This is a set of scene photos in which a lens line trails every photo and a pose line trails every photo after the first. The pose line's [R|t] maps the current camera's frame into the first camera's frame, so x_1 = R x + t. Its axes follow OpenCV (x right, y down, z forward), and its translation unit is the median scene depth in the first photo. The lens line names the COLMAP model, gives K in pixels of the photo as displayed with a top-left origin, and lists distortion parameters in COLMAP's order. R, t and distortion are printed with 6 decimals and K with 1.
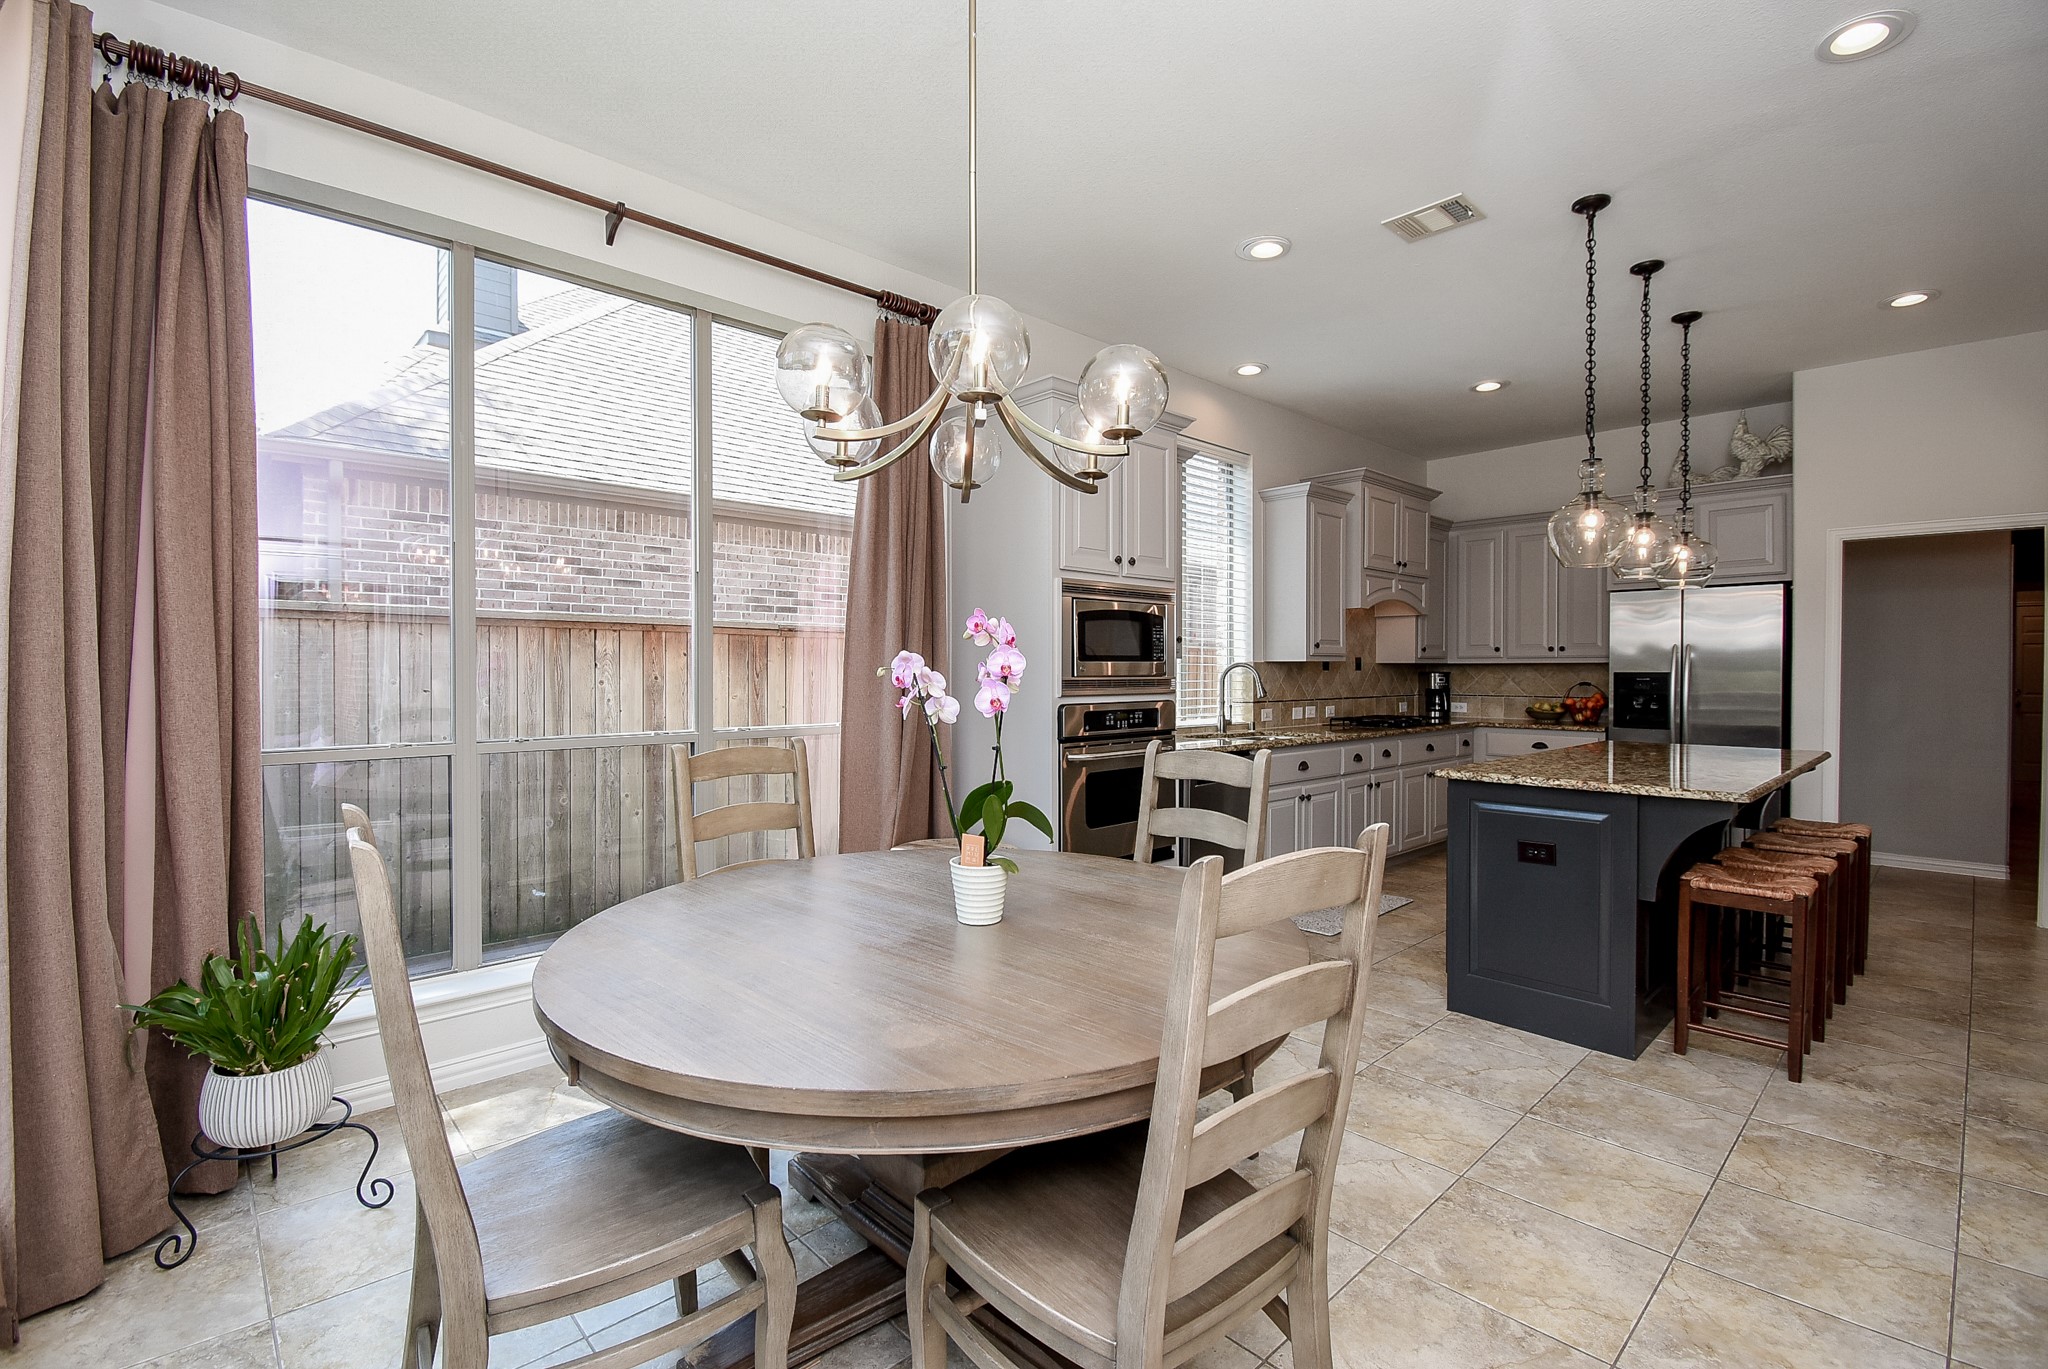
lens RADIAL K [[900.4, 0, 1019.7], [0, 900.4, 677.1], [0, 0, 1]] dist [0.023773, -0.030335]
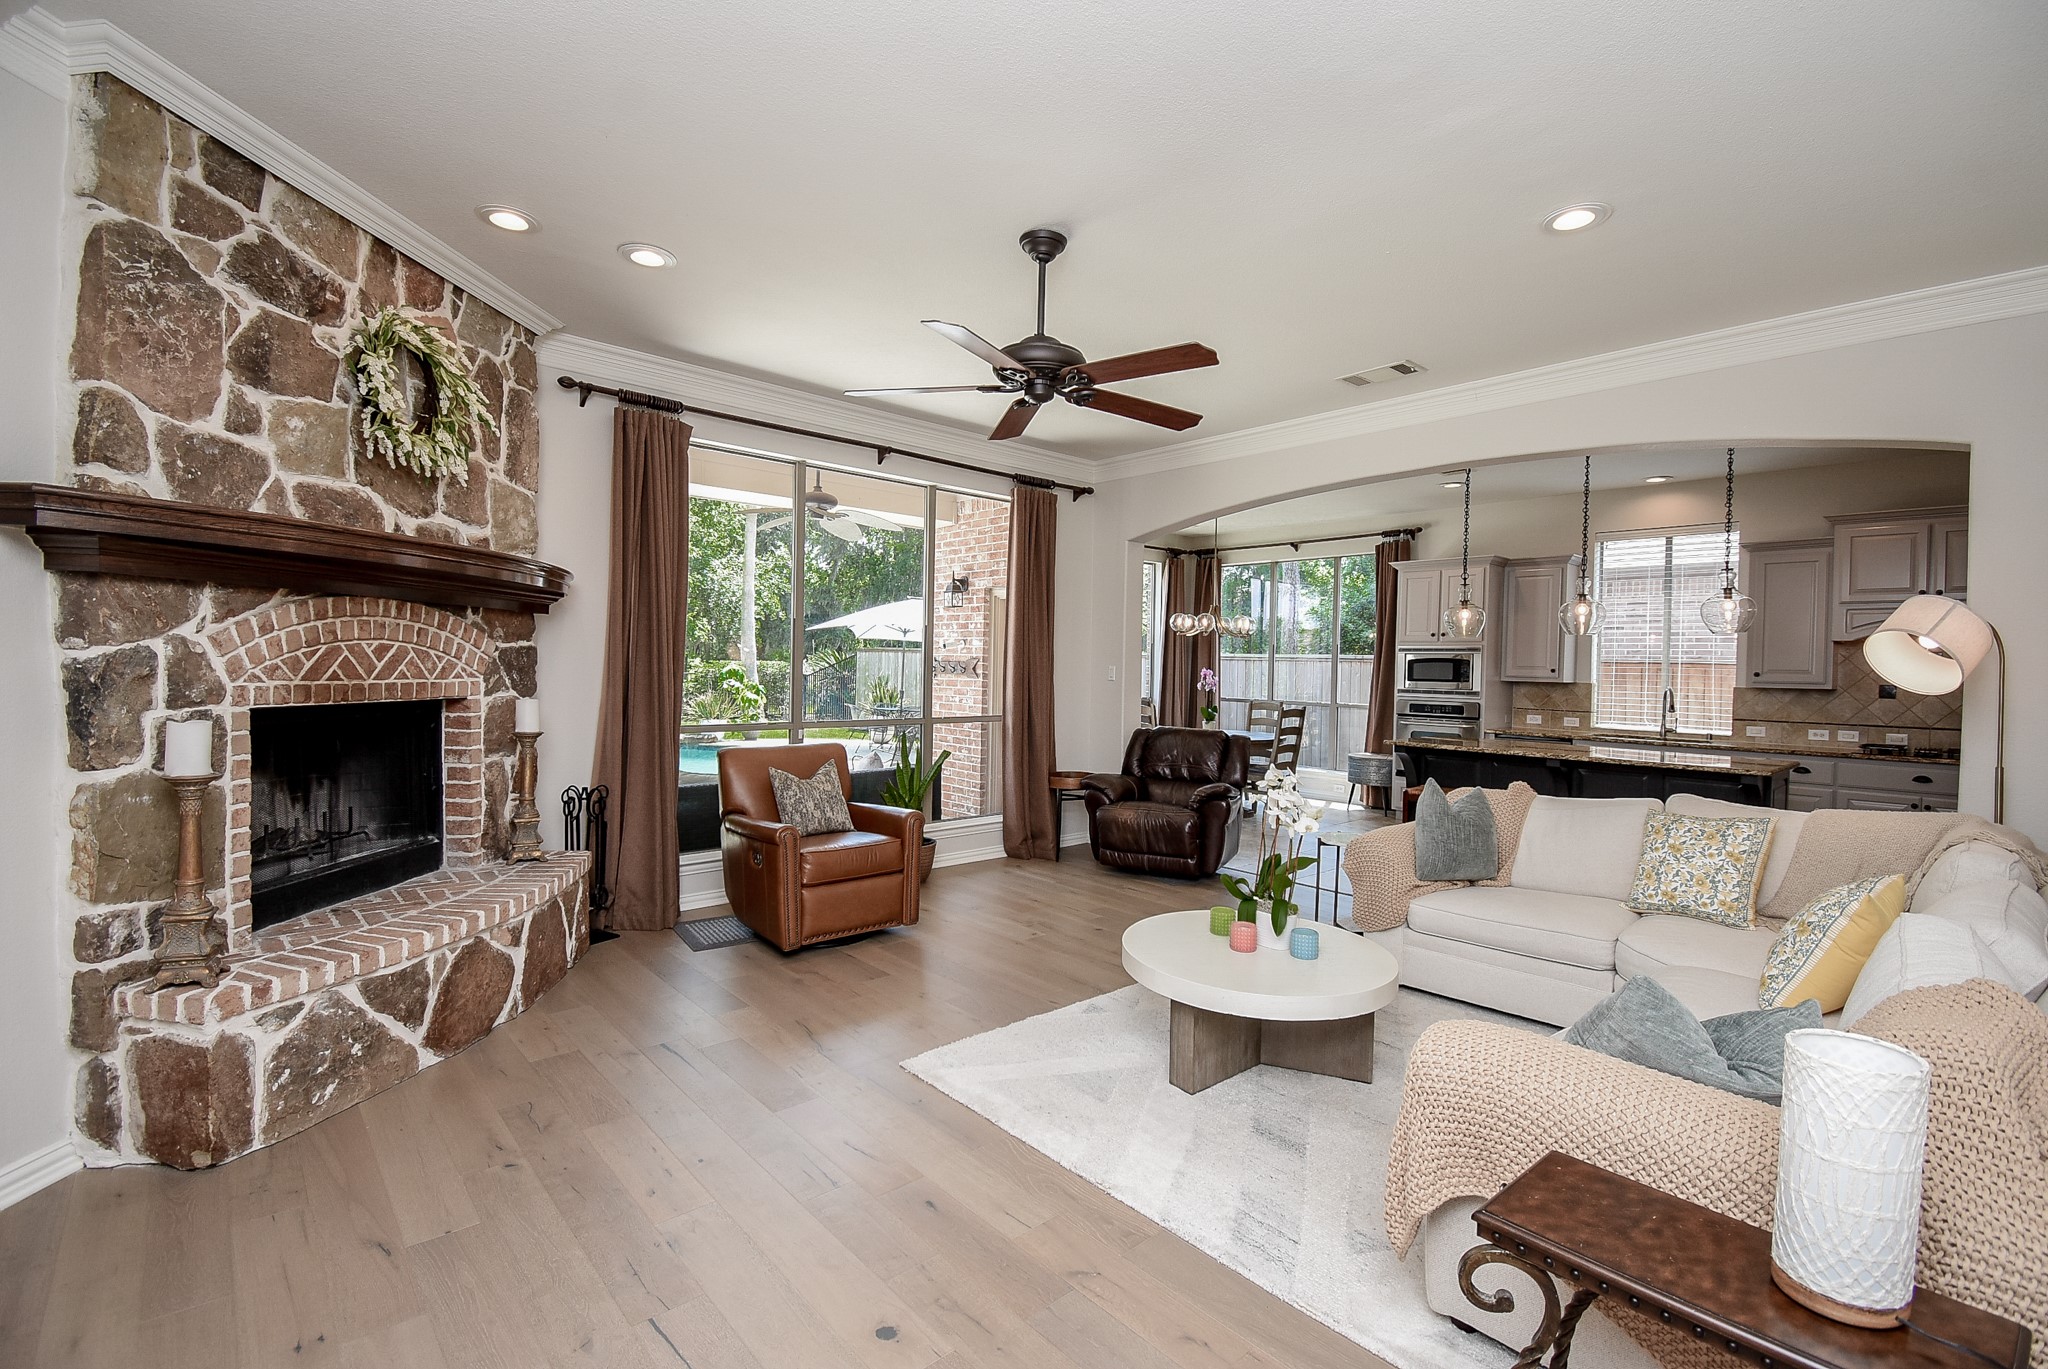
lens RADIAL K [[900.4, 0, 1019.7], [0, 900.4, 677.1], [0, 0, 1]] dist [0.023773, -0.030335]
pose [[-0.024879, 0.013612, -0.999598, 1.619446], [-0.024321, 0.999603, 0.014218, -0.026021], [0.999395, 0.024665, -0.024538, 0.049239]]
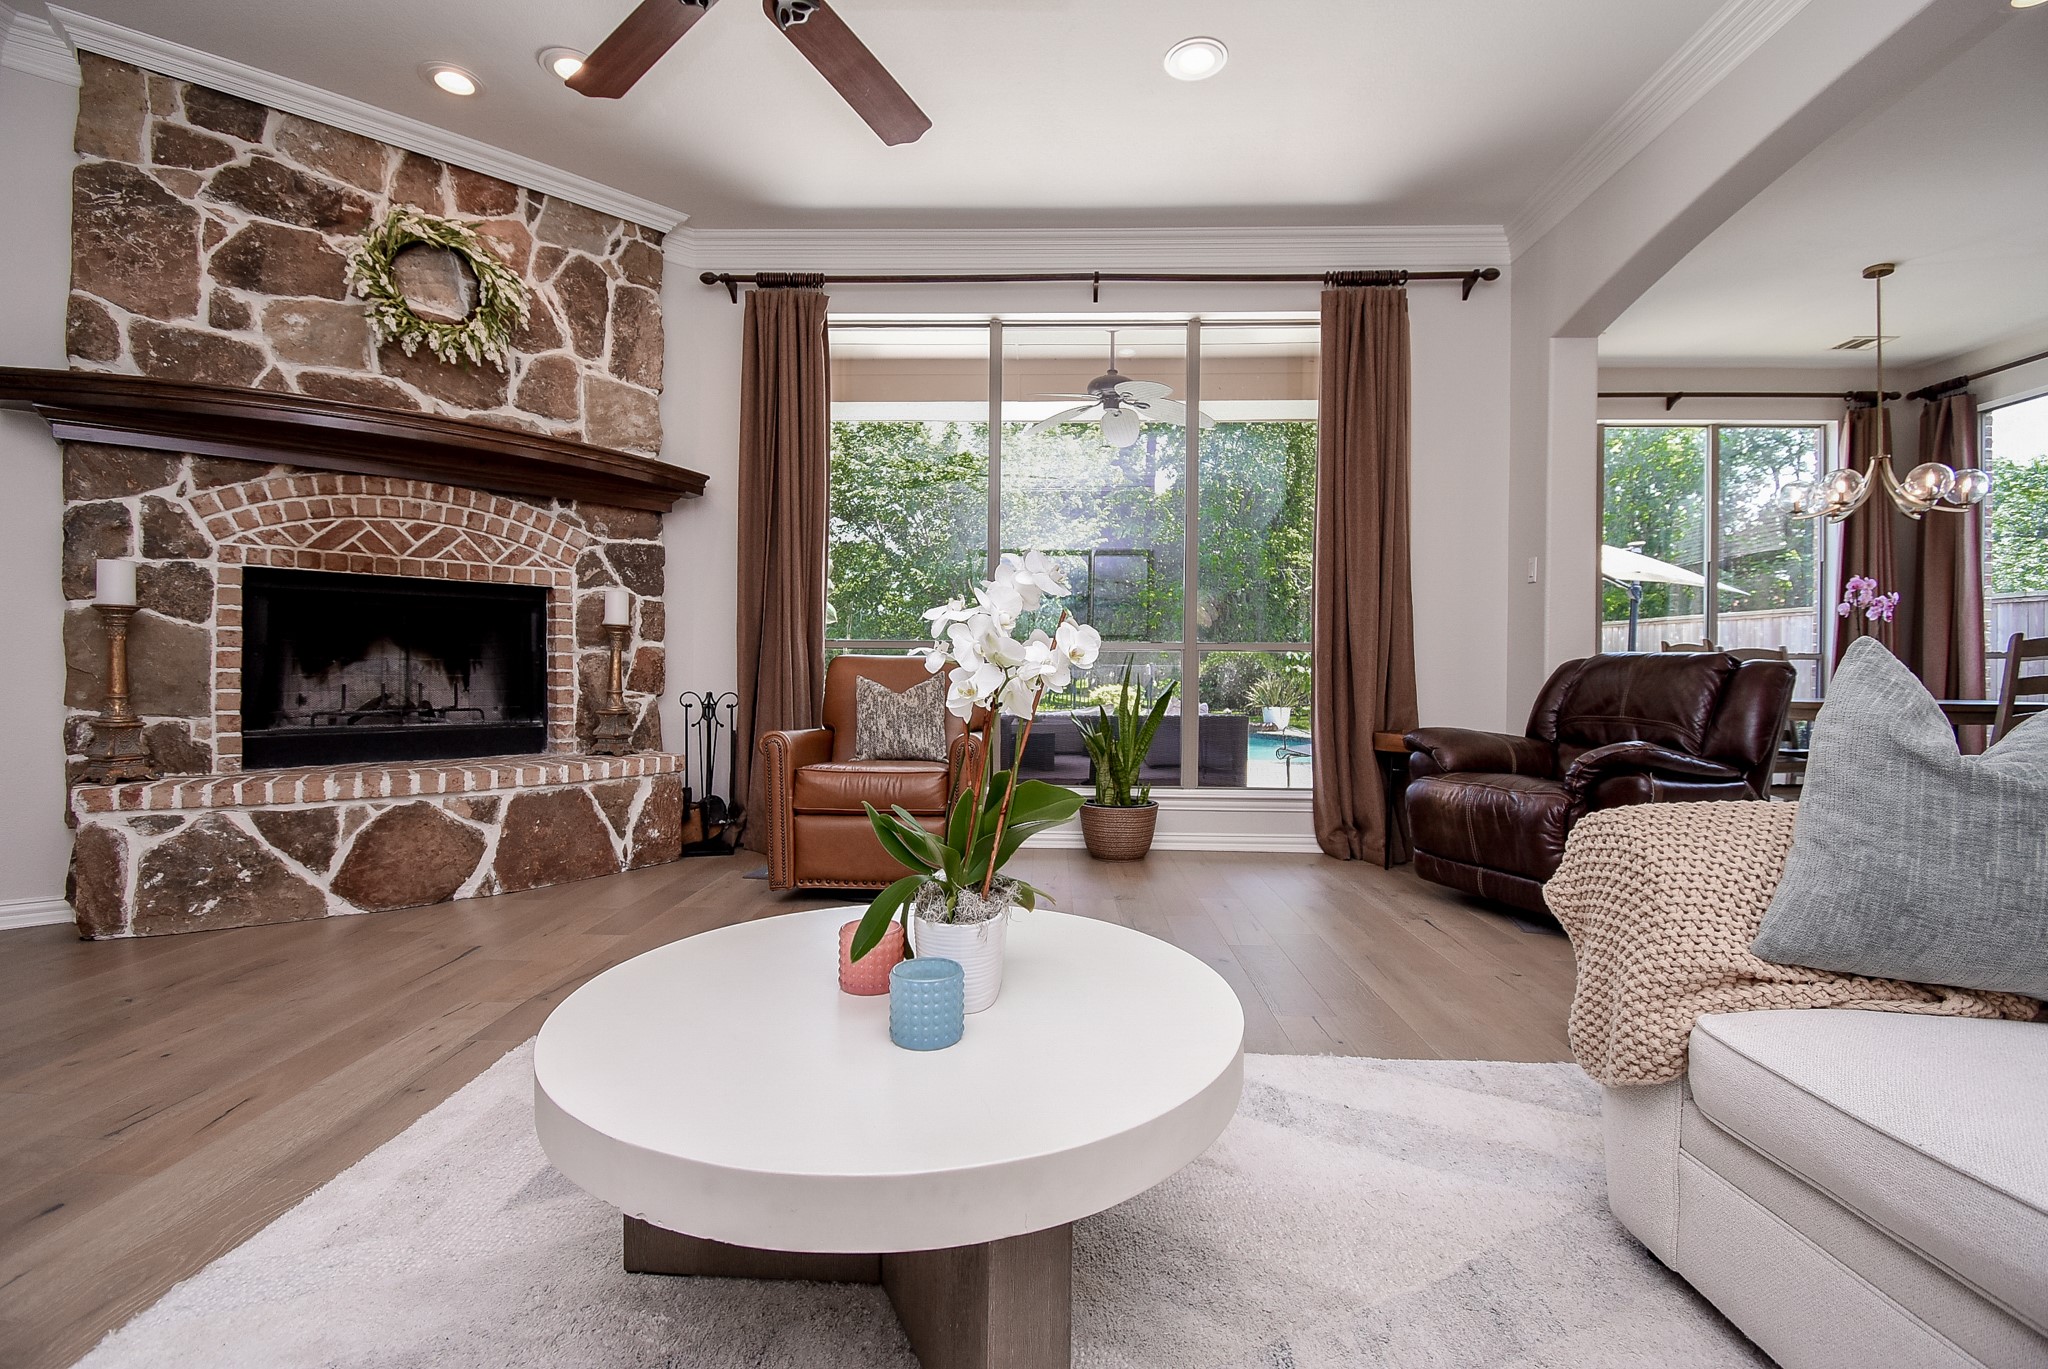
lens RADIAL K [[912.7, 0, 1017.6], [0, 912.7, 671.9], [0, 0, 1]] dist [0.020458, -0.026087]
pose [[-0.704820, -0.004338, -0.709373, 1.176043], [-0.012650, 0.999899, 0.006455, 0.070600], [0.709274, 0.013523, -0.704804, 0.391072]]
